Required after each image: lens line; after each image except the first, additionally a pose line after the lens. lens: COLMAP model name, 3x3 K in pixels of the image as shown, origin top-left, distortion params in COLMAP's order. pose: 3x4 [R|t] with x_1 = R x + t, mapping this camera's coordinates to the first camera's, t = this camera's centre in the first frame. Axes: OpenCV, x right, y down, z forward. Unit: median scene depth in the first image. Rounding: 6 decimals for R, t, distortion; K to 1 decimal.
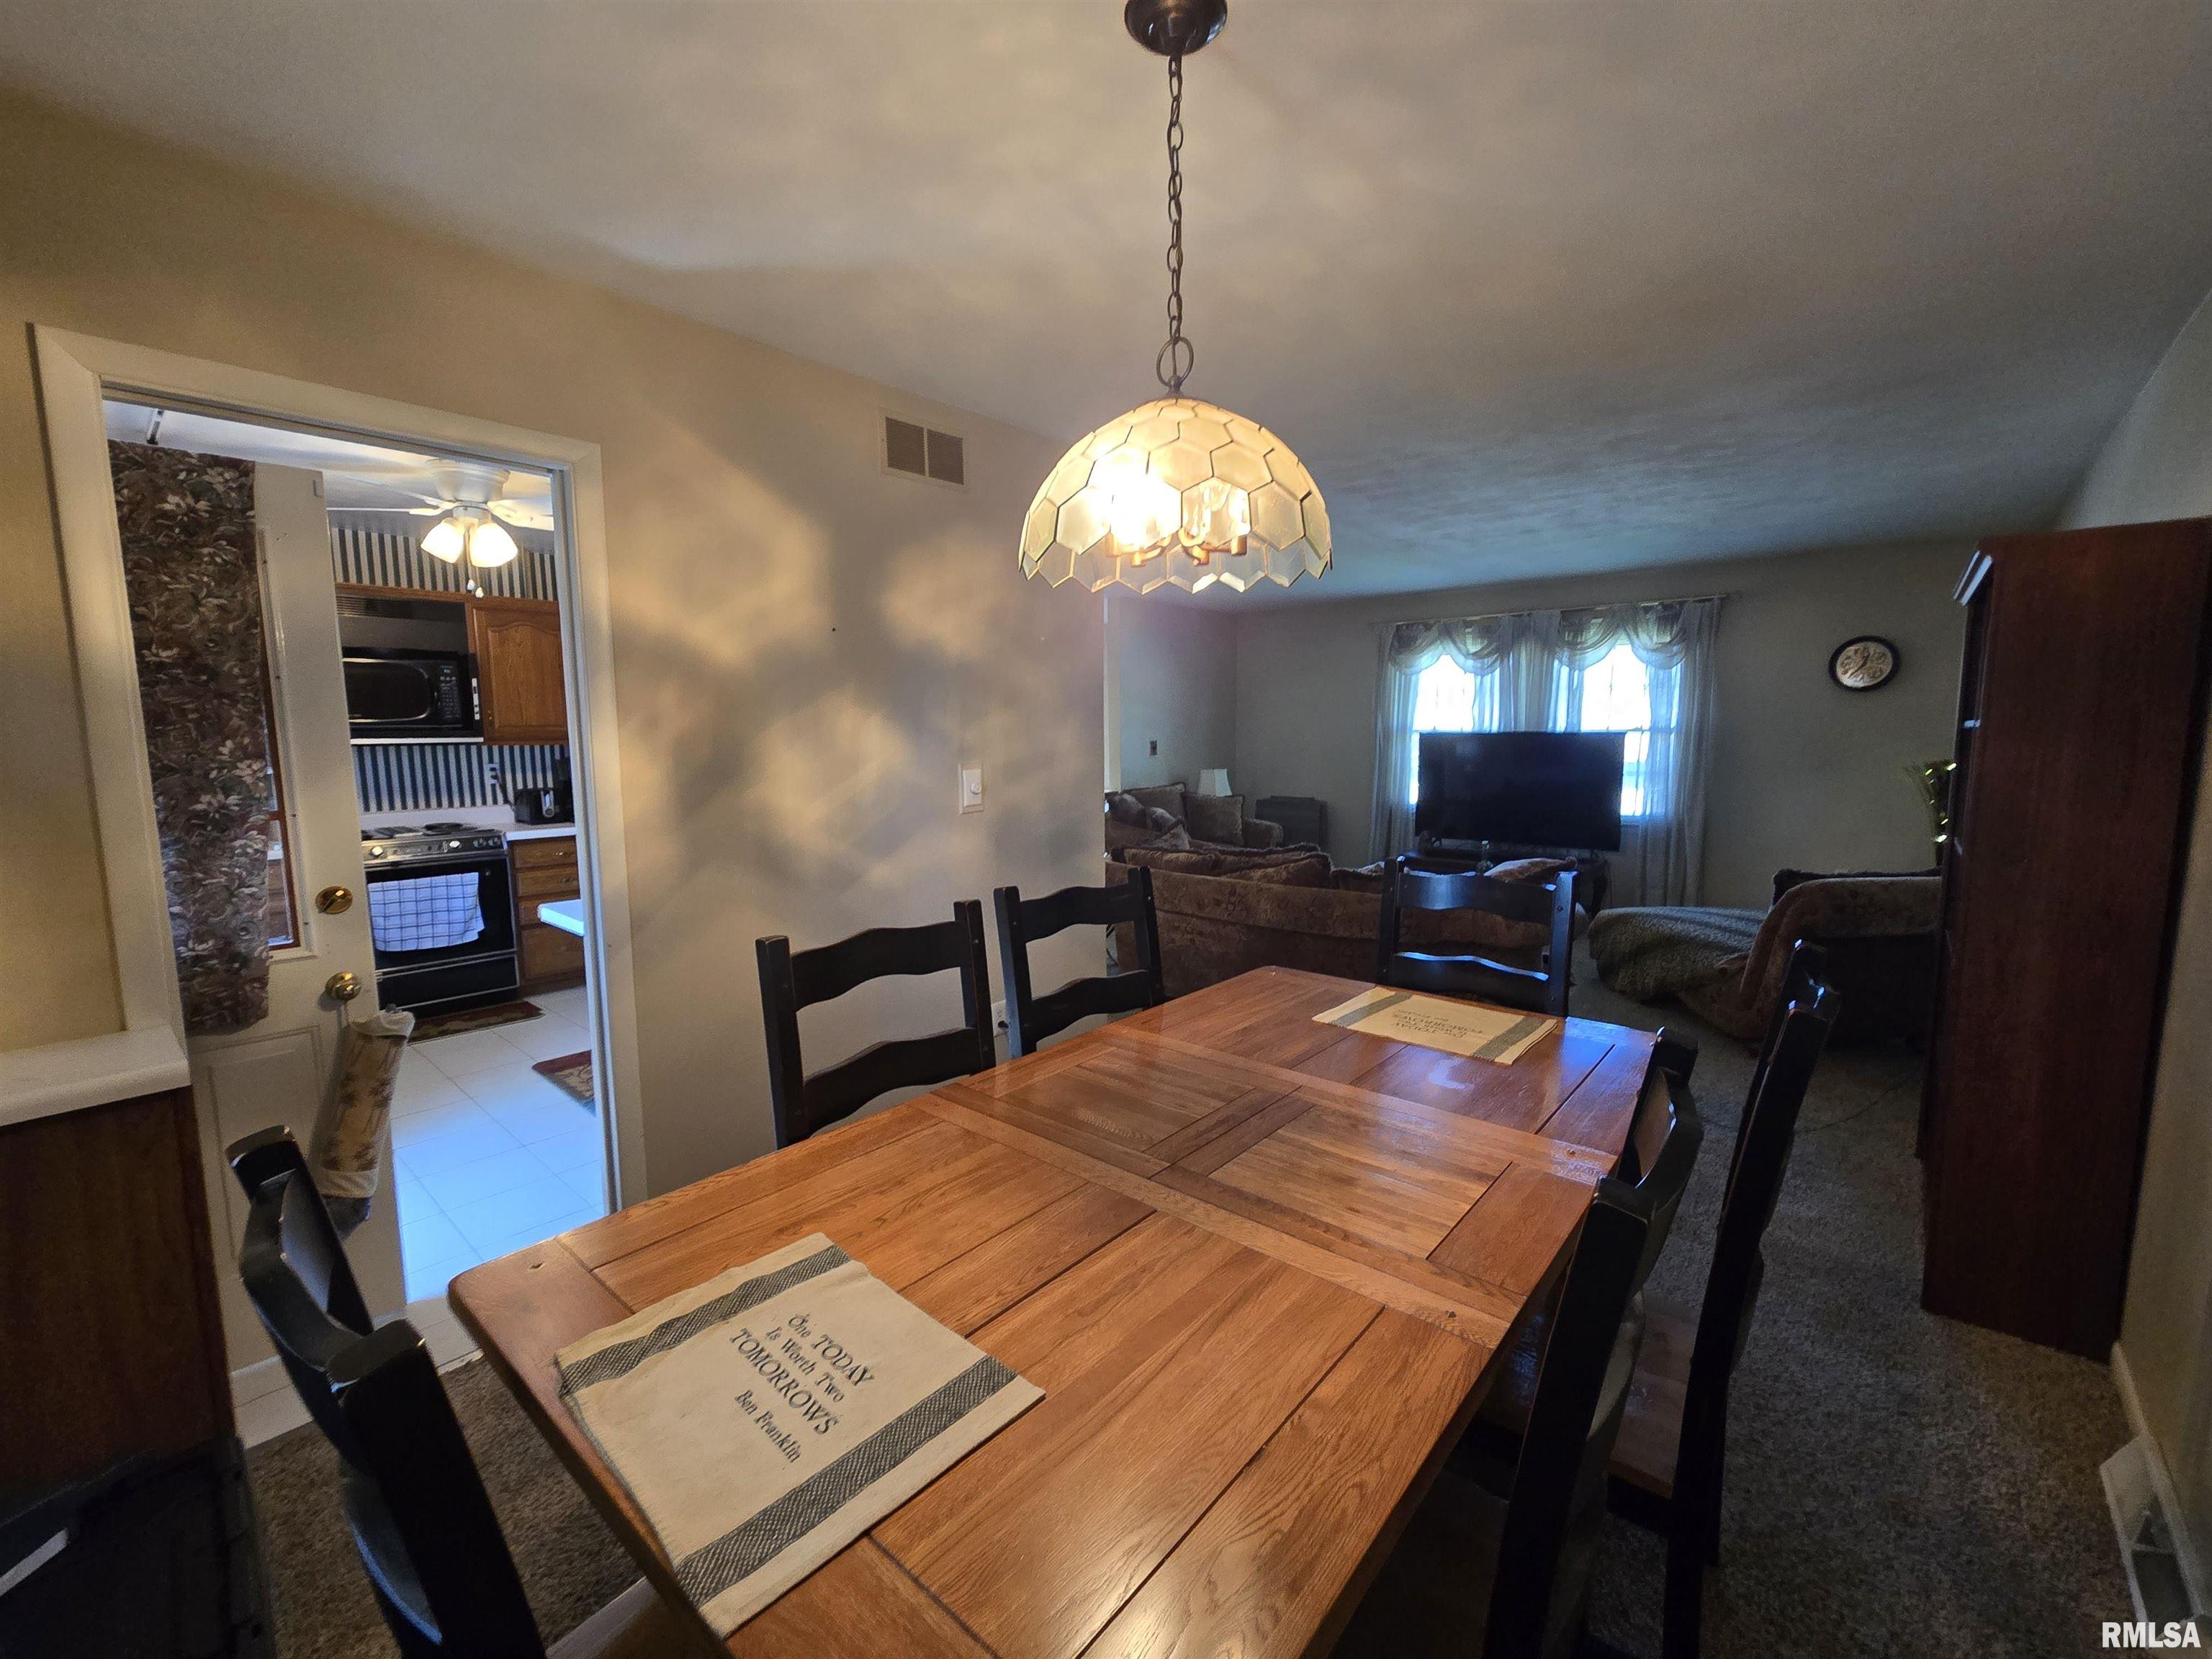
lens RADIAL K [[907.8, 0, 1098.0], [0, 907.8, 831.7], [0, 0, 1]] dist [-0.000656, 0.001671]
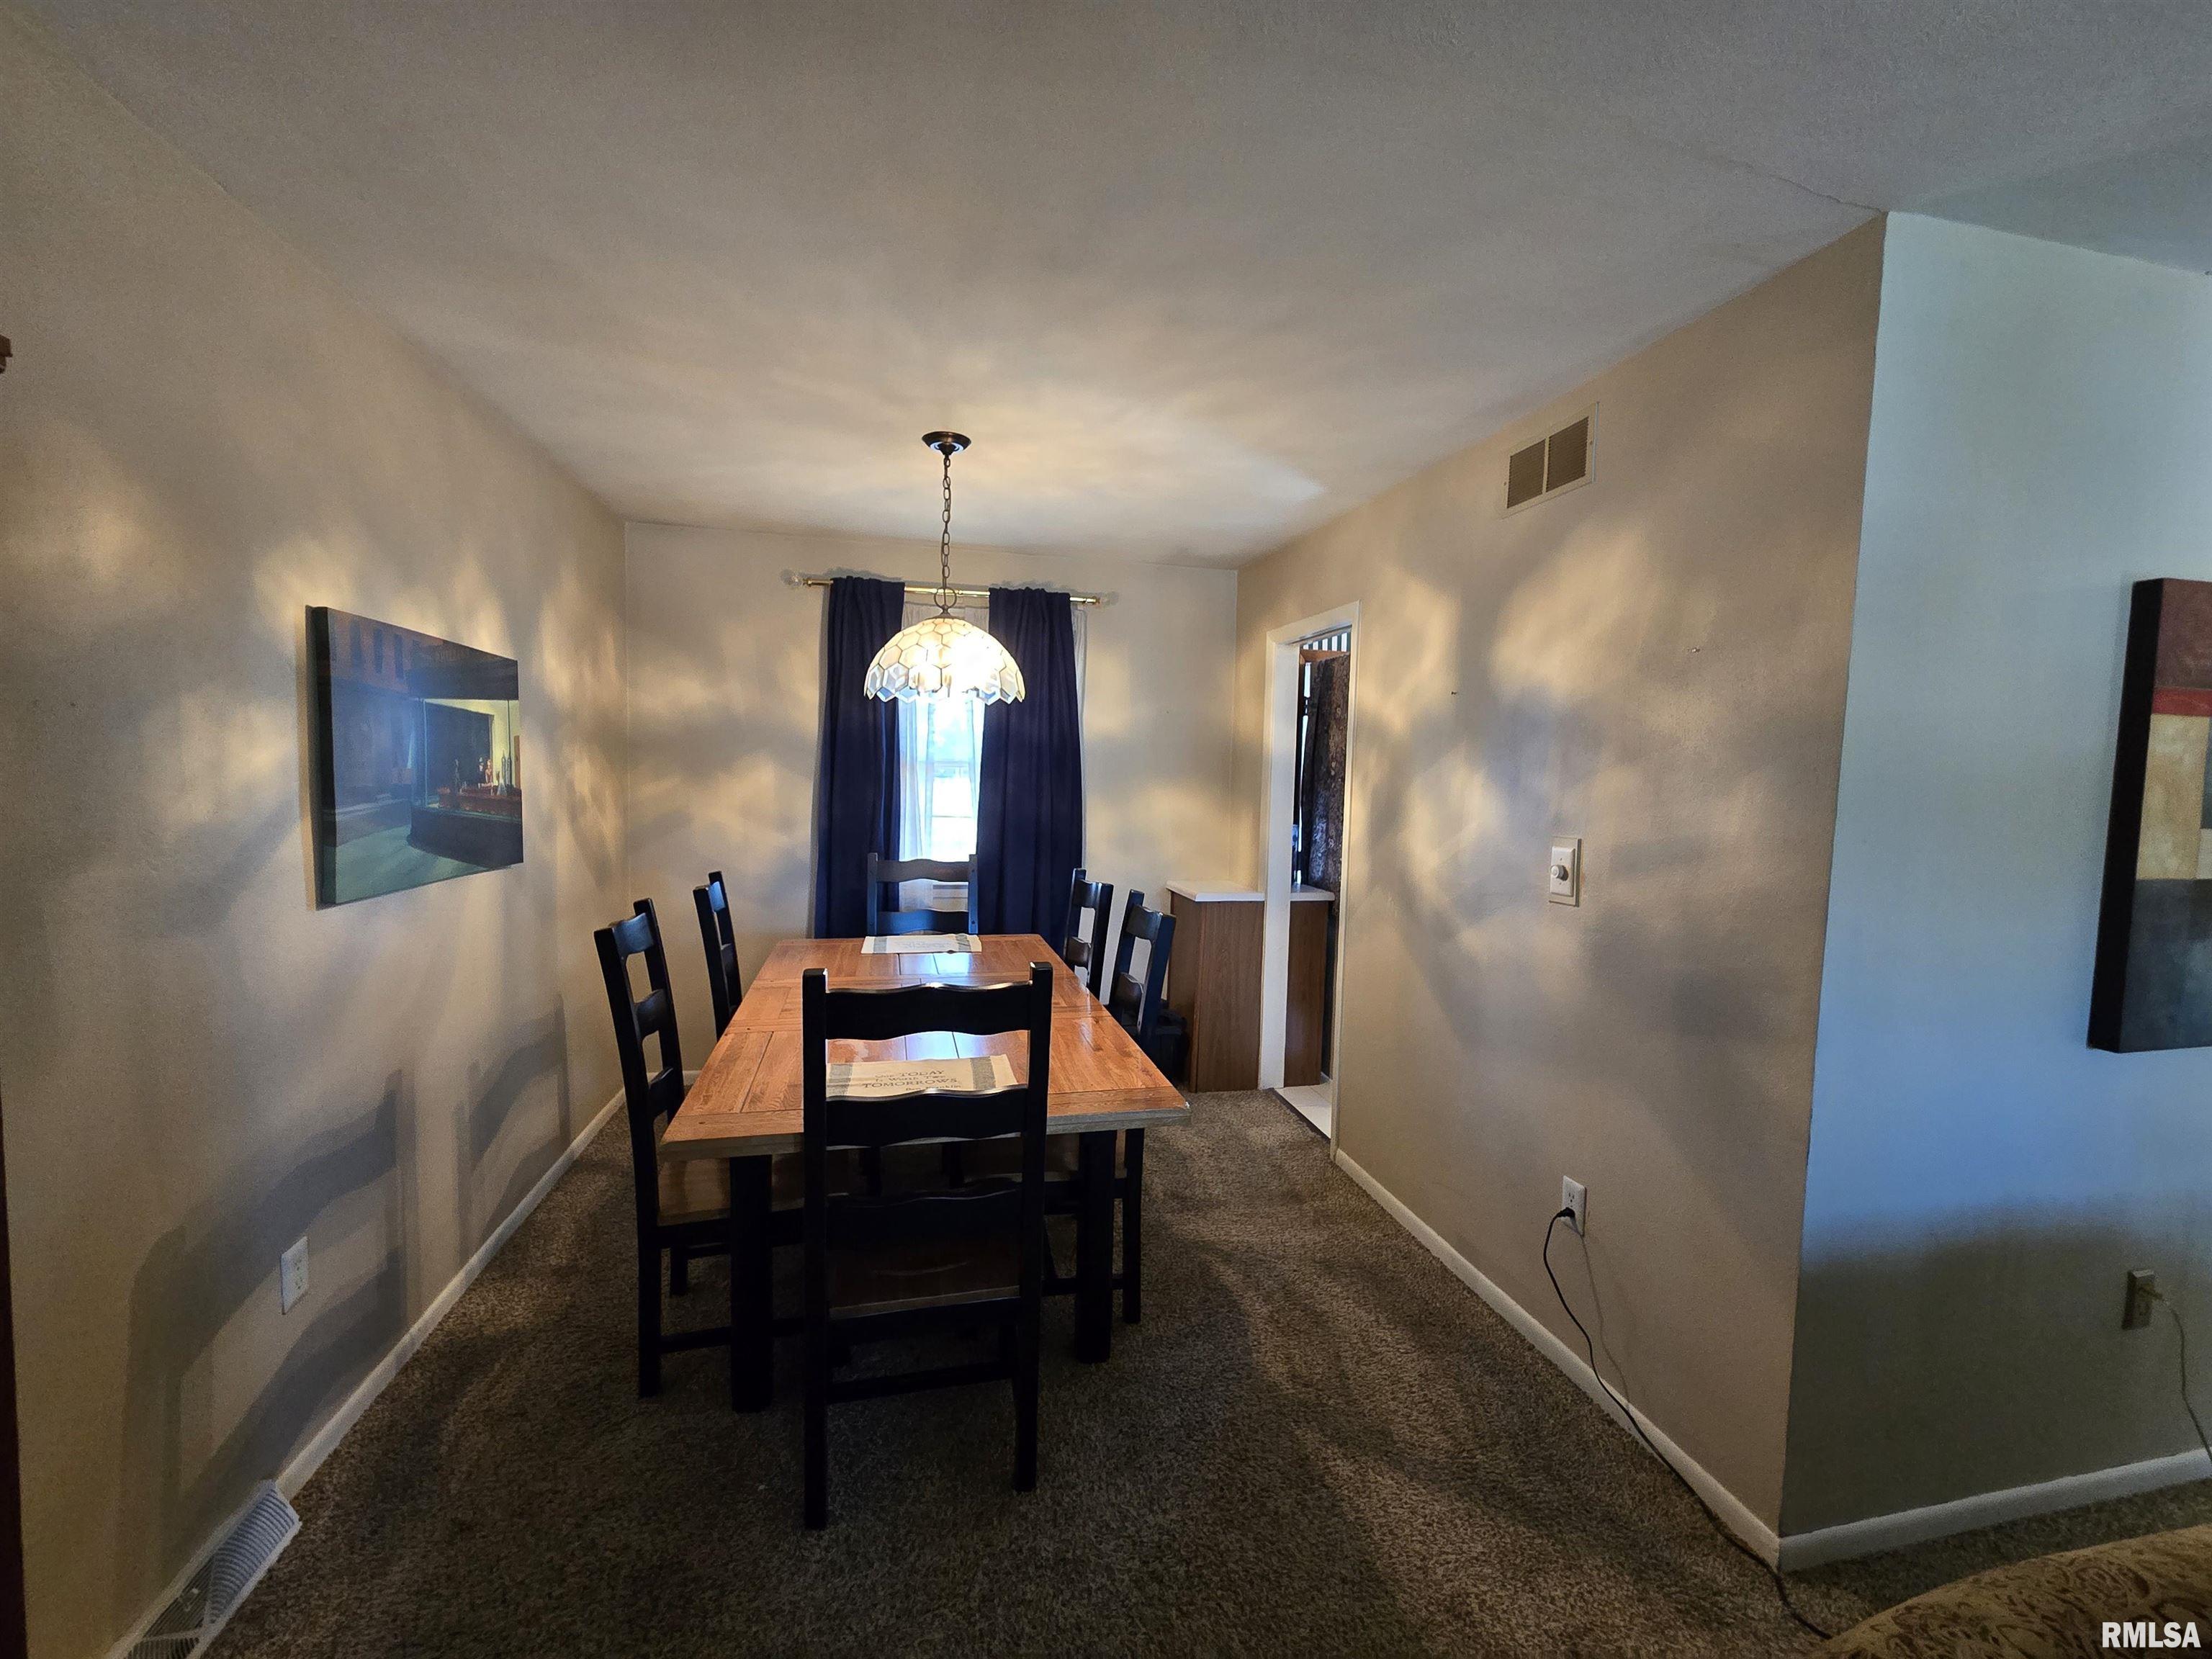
lens RADIAL K [[907.8, 0, 1101.5], [0, 907.8, 827.3], [0, 0, 1]] dist [-0.000656, 0.001671]
pose [[-0.587499, 0.050467, -0.807649, 0.953427], [-0.107303, 0.984382, 0.139564, -0.202702], [0.802079, 0.168657, -0.572908, 1.532403]]
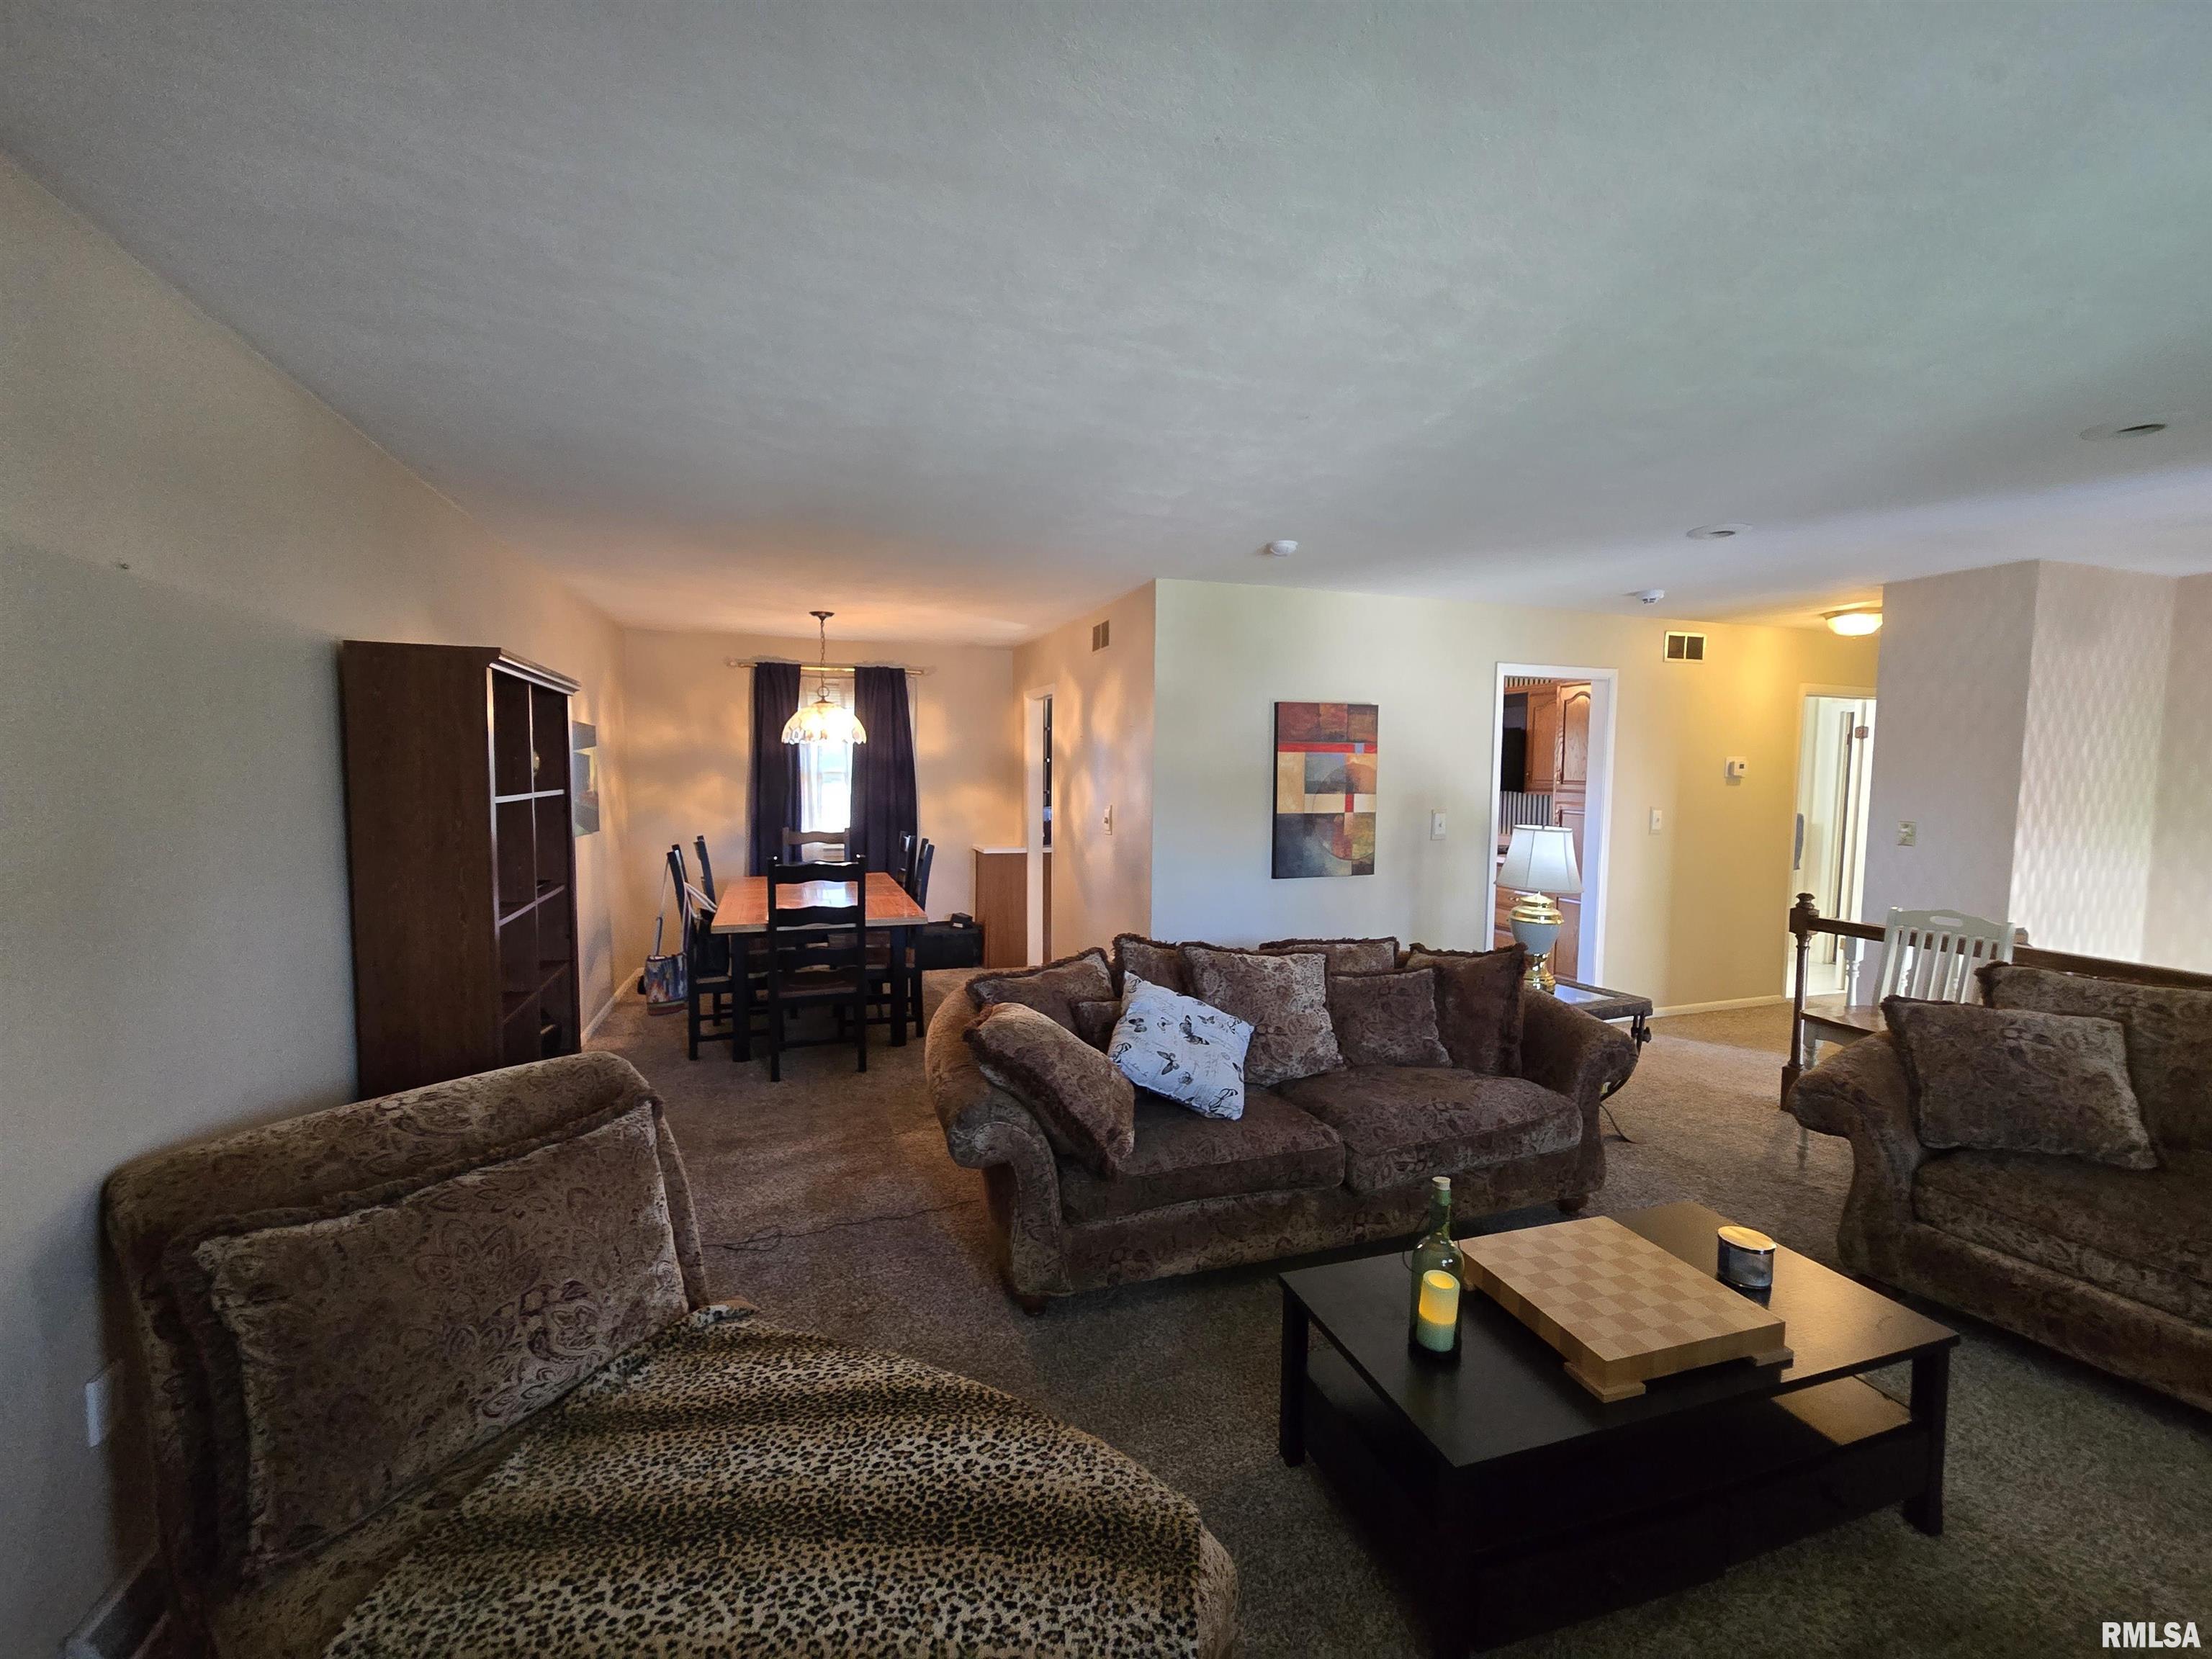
lens RADIAL K [[907.8, 0, 1107.9], [0, 907.8, 827.8], [0, 0, 1]] dist [-0.000656, 0.001671]
pose [[-0.494876, 0.064148, -0.866592, 1.824977], [-0.099493, 0.986530, 0.129843, -0.347130], [0.863249, 0.150476, -0.481828, 2.493242]]
